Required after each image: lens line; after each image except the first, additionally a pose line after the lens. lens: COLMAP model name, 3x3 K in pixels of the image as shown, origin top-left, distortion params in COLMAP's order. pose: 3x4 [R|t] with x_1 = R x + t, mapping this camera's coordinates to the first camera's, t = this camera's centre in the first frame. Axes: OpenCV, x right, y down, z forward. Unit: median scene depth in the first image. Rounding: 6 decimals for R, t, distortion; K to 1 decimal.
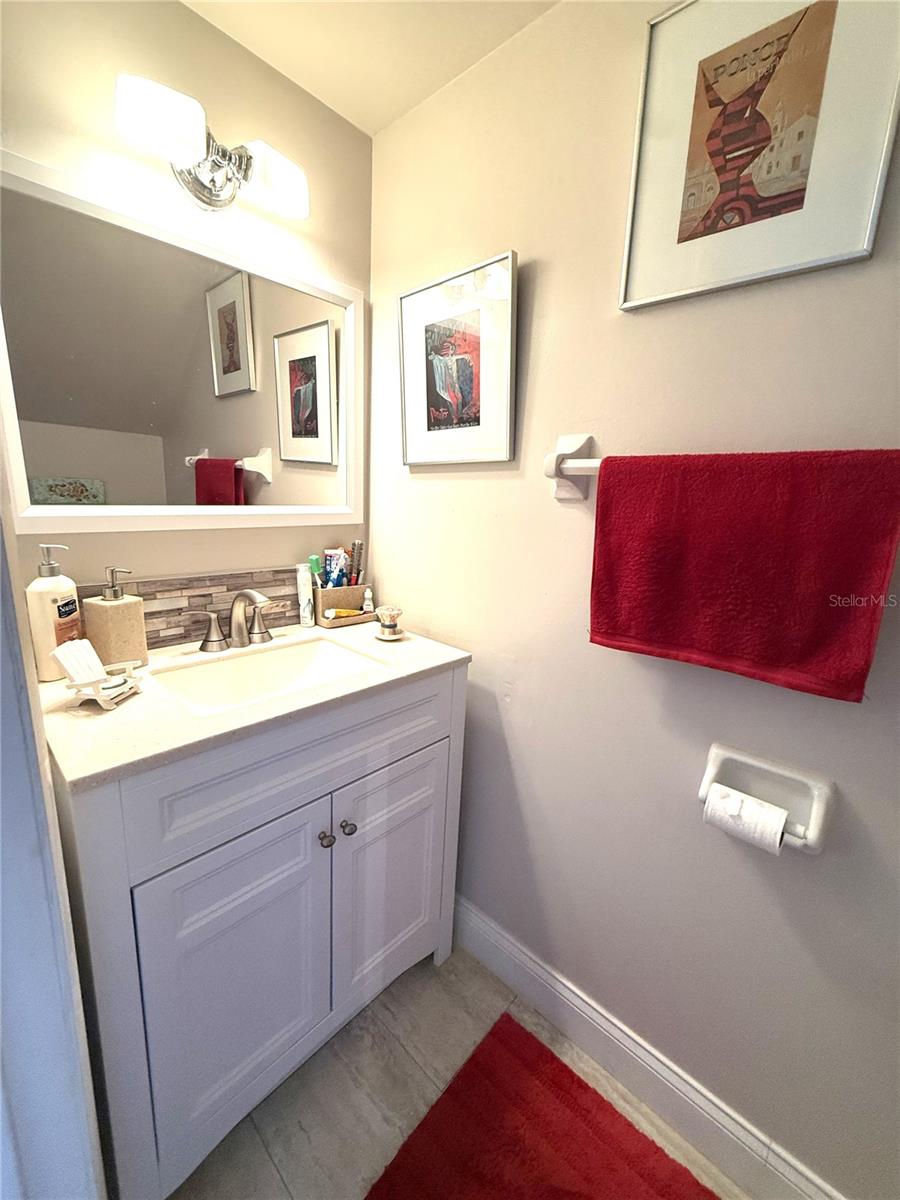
lens RADIAL K [[480.4, 0, 452.5], [0, 480.4, 598.0], [0, 0, 1]] dist [0.000468, -0.000269]
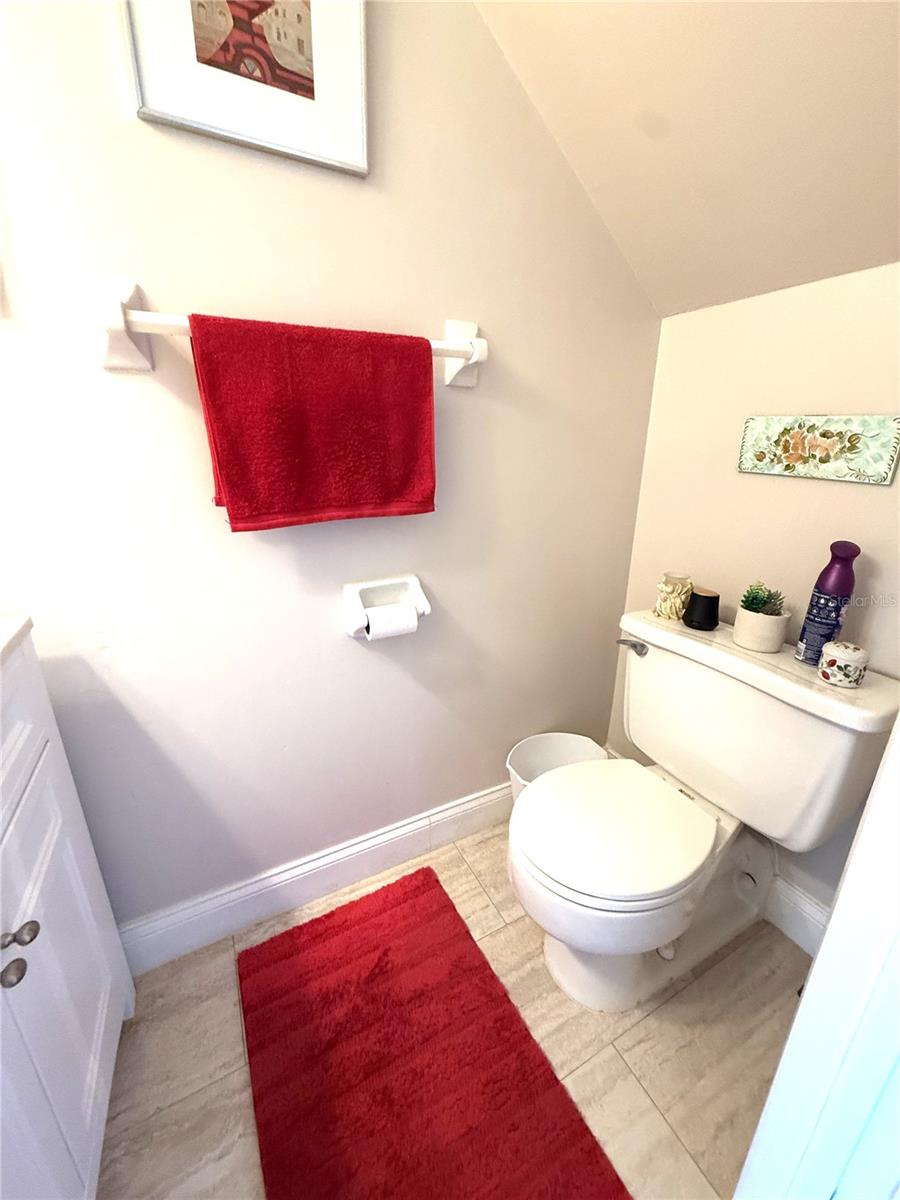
lens RADIAL K [[480.4, 0, 452.0], [0, 480.4, 597.4], [0, 0, 1]] dist [0.000468, -0.000269]
pose [[0.332772, -0.349114, 0.876003, -0.444867], [0.203239, 0.933667, 0.294889, 0.022115], [-0.920846, 0.079907, 0.381652, 0.267455]]
